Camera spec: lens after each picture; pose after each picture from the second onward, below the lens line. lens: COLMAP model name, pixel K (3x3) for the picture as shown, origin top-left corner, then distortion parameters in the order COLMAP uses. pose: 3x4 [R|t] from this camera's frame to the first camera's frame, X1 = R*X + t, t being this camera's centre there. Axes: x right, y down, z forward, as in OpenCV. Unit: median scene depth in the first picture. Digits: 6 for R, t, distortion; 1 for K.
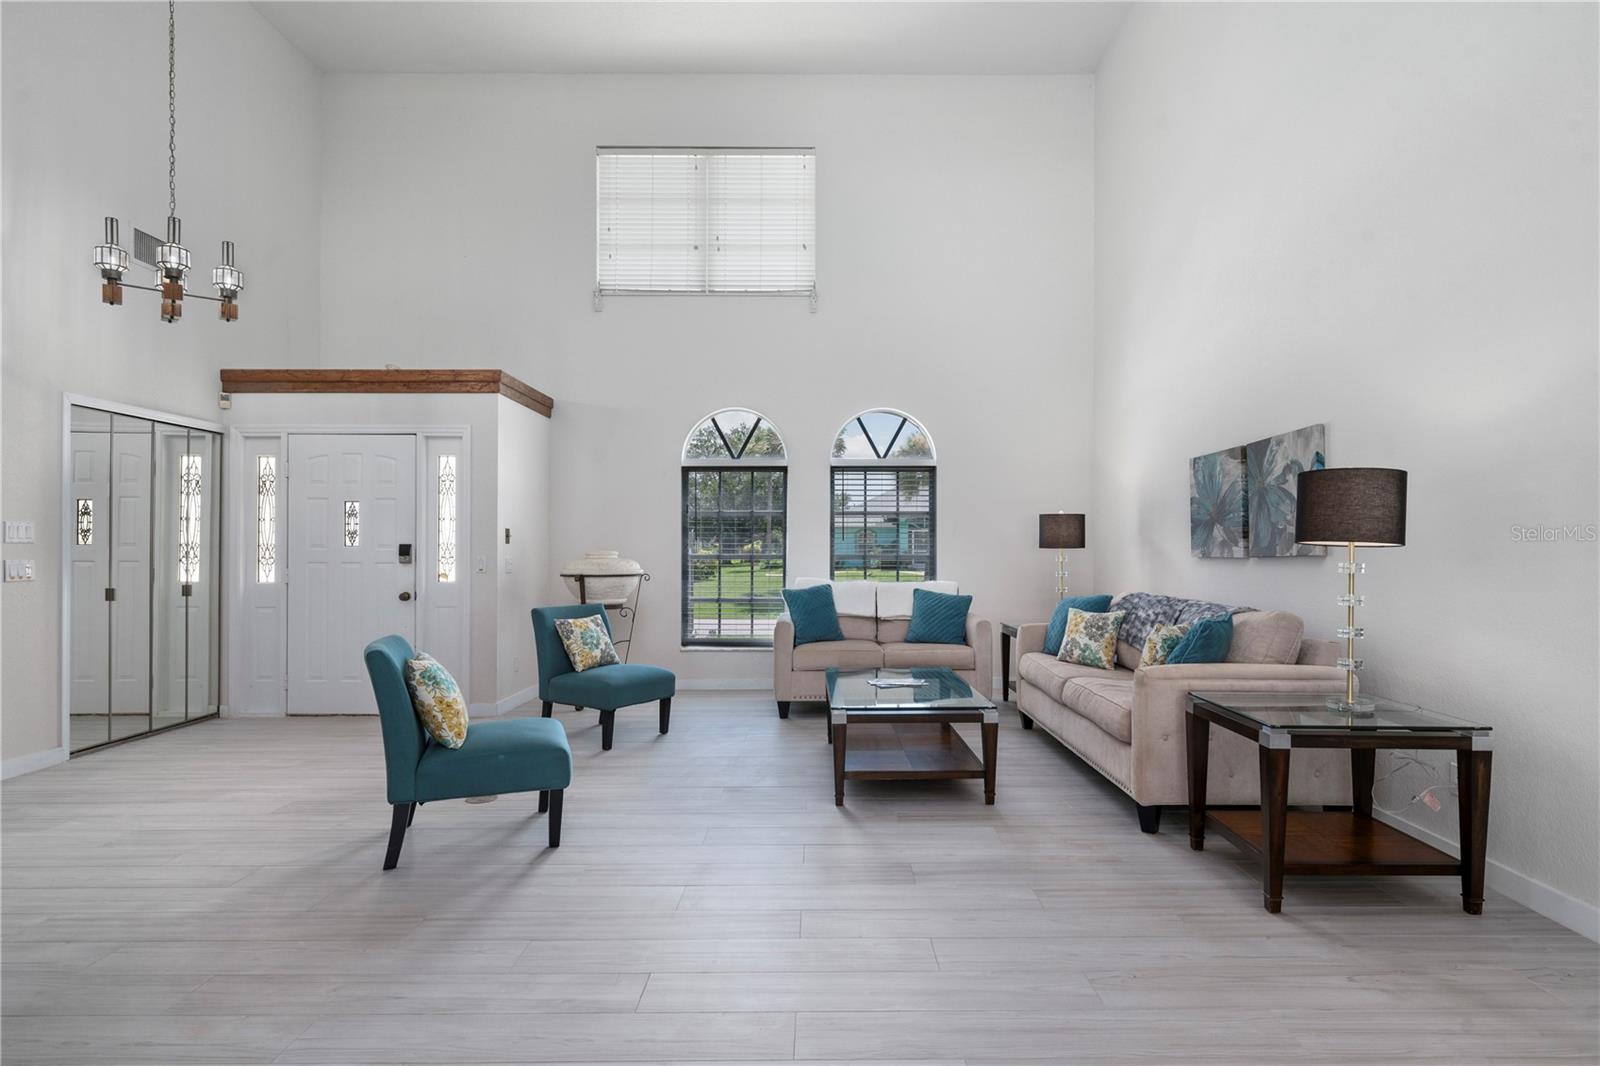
lens RADIAL K [[818.7, 0, 816.1], [0, 818.7, 546.8], [0, 0, 1]] dist [-0.002292, -0.000047]
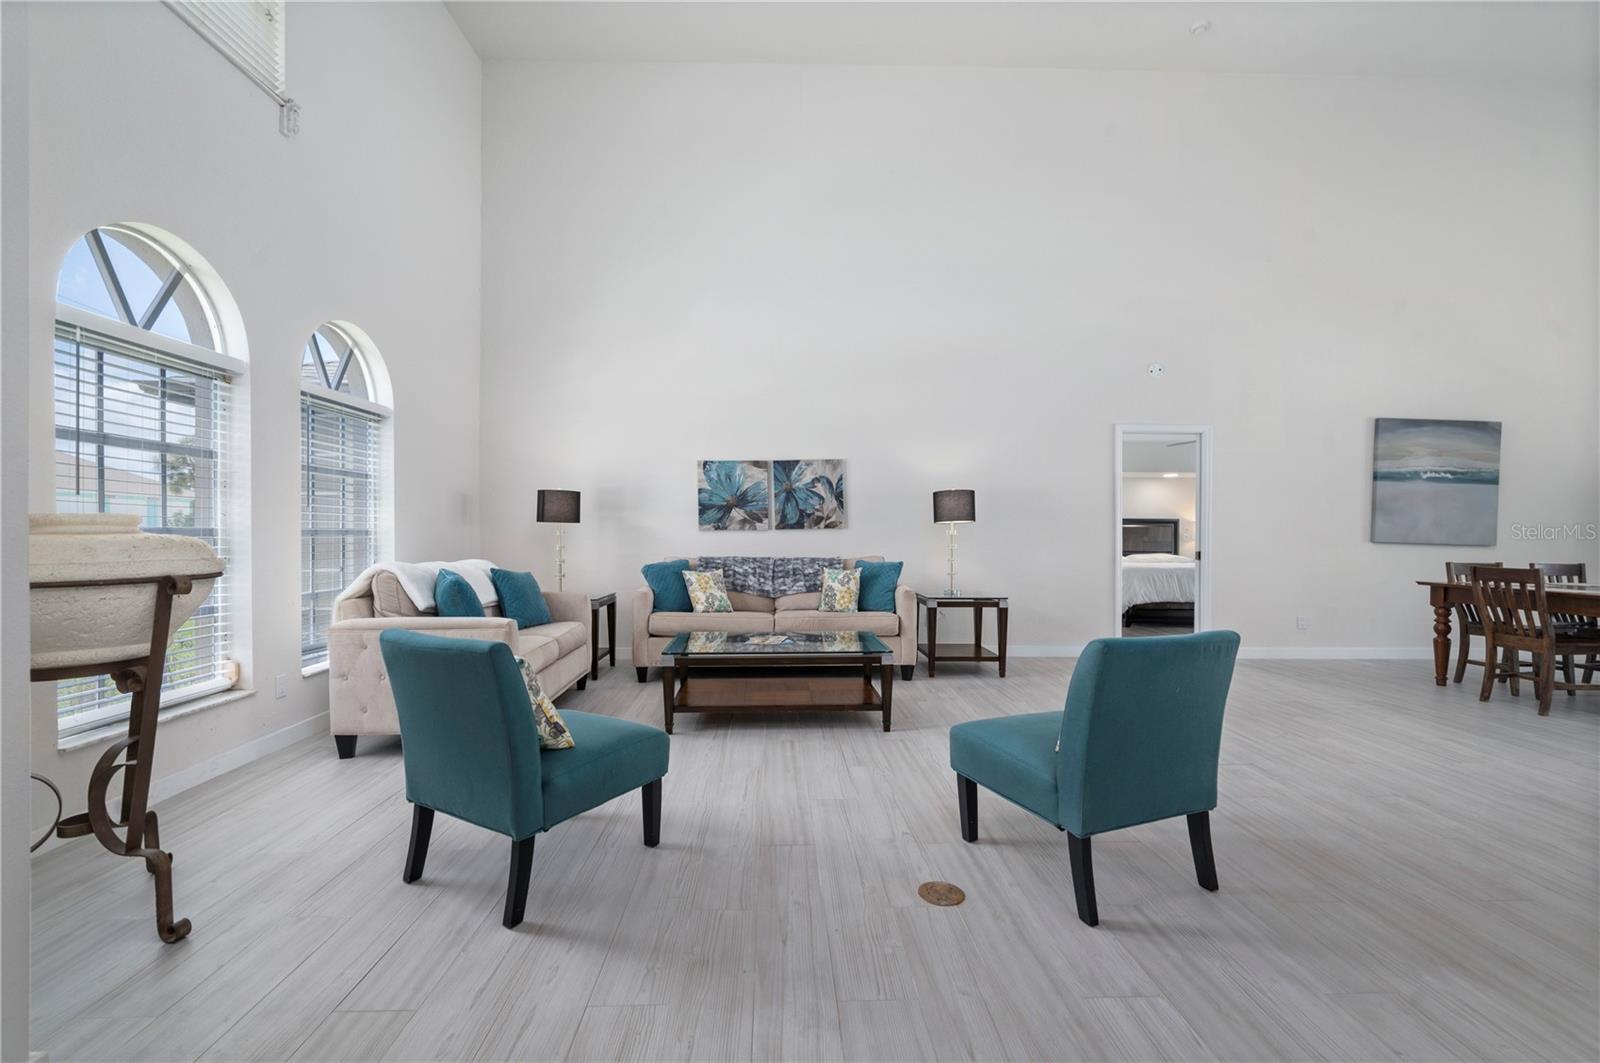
lens RADIAL K [[683.0, 0, 800.0], [0, 683.0, 531.5], [0, 0, 1]] dist [0.012604, -0.000254]
pose [[-0.041384, 0.001372, 0.999142, -0.753299], [-0.004047, 0.999991, -0.001541, 0.016549], [-0.999135, -0.004107, -0.041378, 0.900815]]
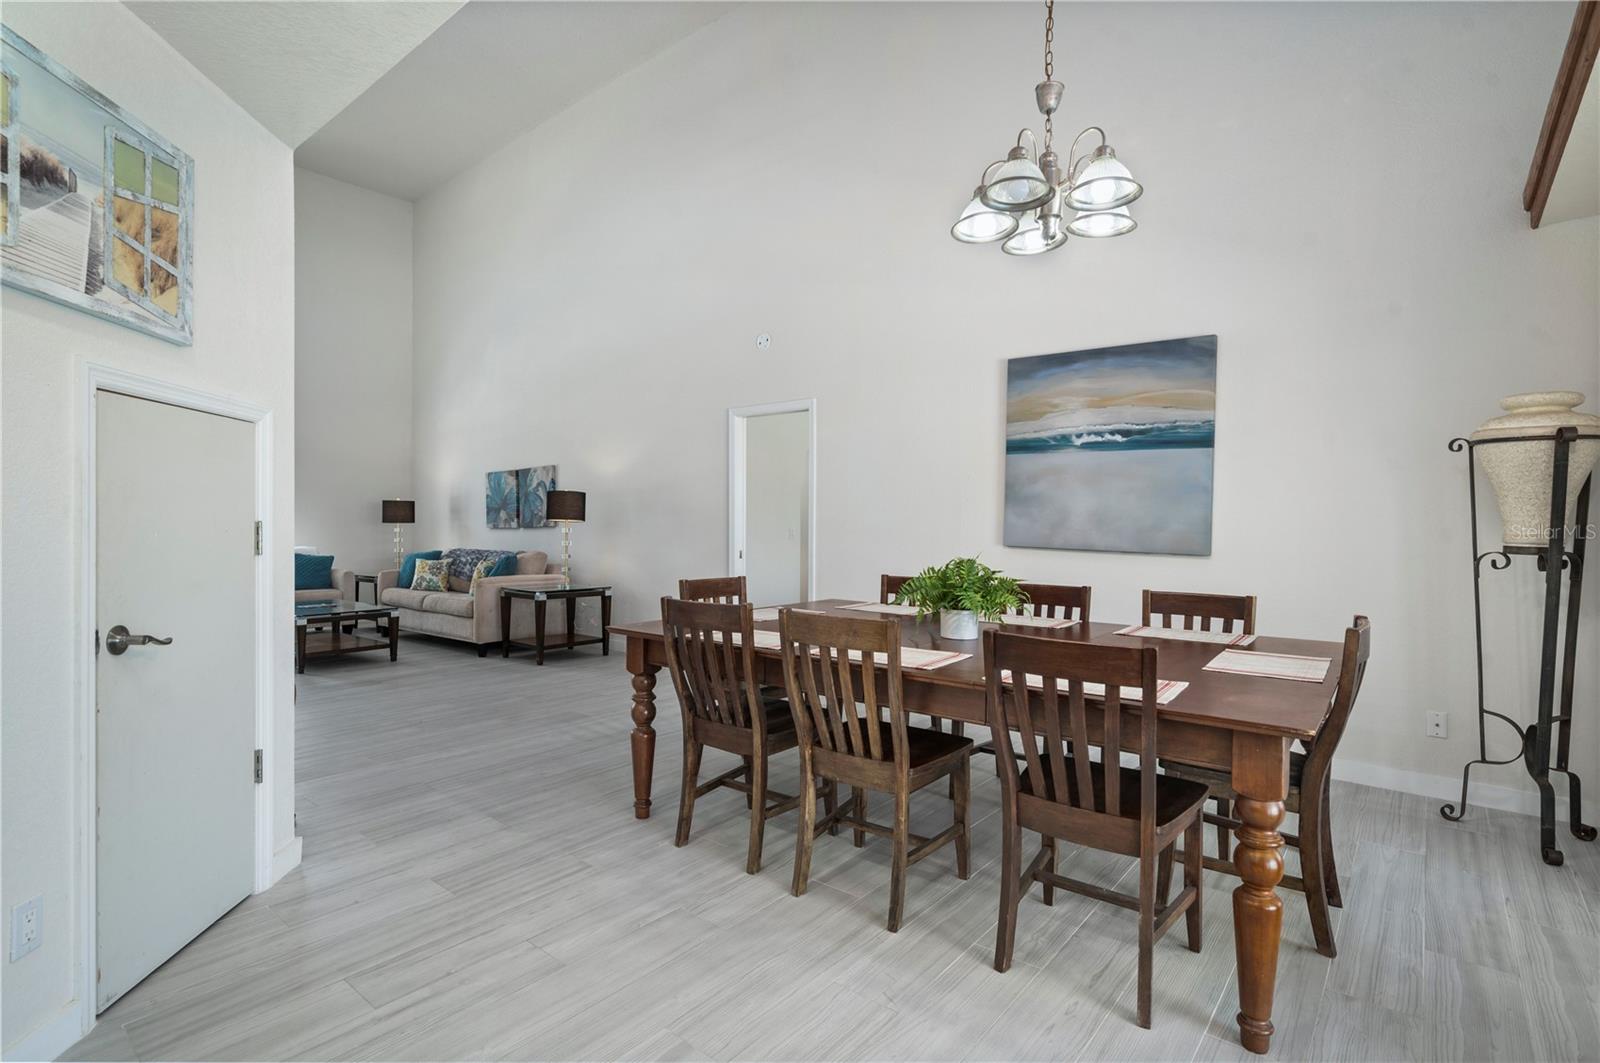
lens RADIAL K [[775.6, 0, 800.0], [0, 775.6, 531.5], [0, 0, 1]] dist [0.001166, 0.000052]
pose [[0.636930, -0.003332, 0.770915, -0.422561], [-0.003422, 0.999969, 0.007150, 0.006092], [-0.770914, -0.007192, 0.636898, -0.622082]]
